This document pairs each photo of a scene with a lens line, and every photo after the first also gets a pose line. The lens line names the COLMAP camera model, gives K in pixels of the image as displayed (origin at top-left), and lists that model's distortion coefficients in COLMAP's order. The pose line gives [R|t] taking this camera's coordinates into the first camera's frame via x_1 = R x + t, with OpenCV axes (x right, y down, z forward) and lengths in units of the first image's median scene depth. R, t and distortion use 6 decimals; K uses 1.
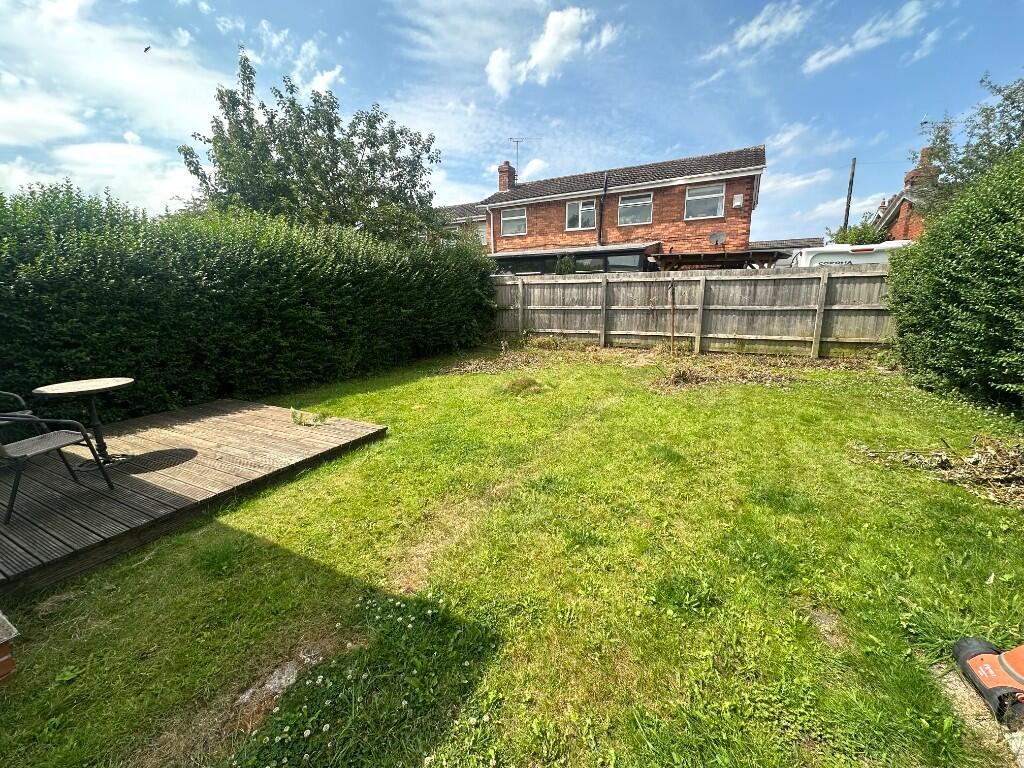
lens RADIAL K [[409.8, 0, 514.2], [0, 409.8, 385.0], [0, 0, 1]] dist [0.001305, 0.000425]
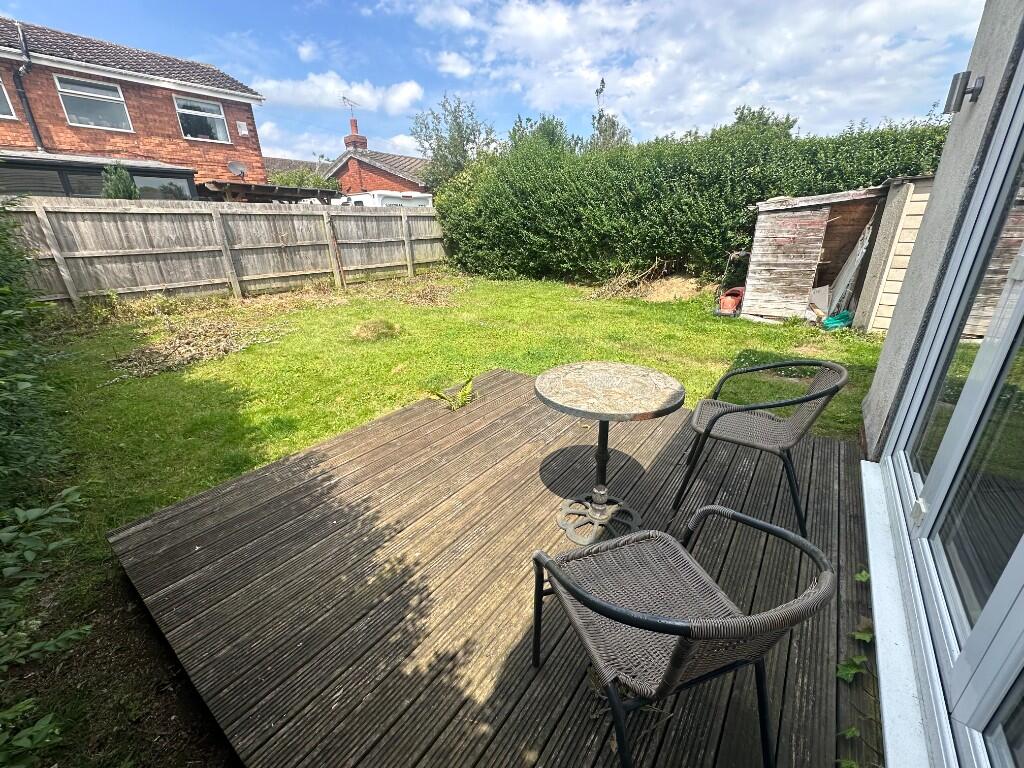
lens RADIAL K [[409.8, 0, 516.3], [0, 409.8, 376.0], [0, 0, 1]] dist [0.001305, 0.000425]
pose [[0.191091, -0.330732, 0.924176, -0.476718], [0.229485, 0.930486, 0.285539, -0.055597], [-0.954369, 0.157521, 0.253706, 0.304790]]
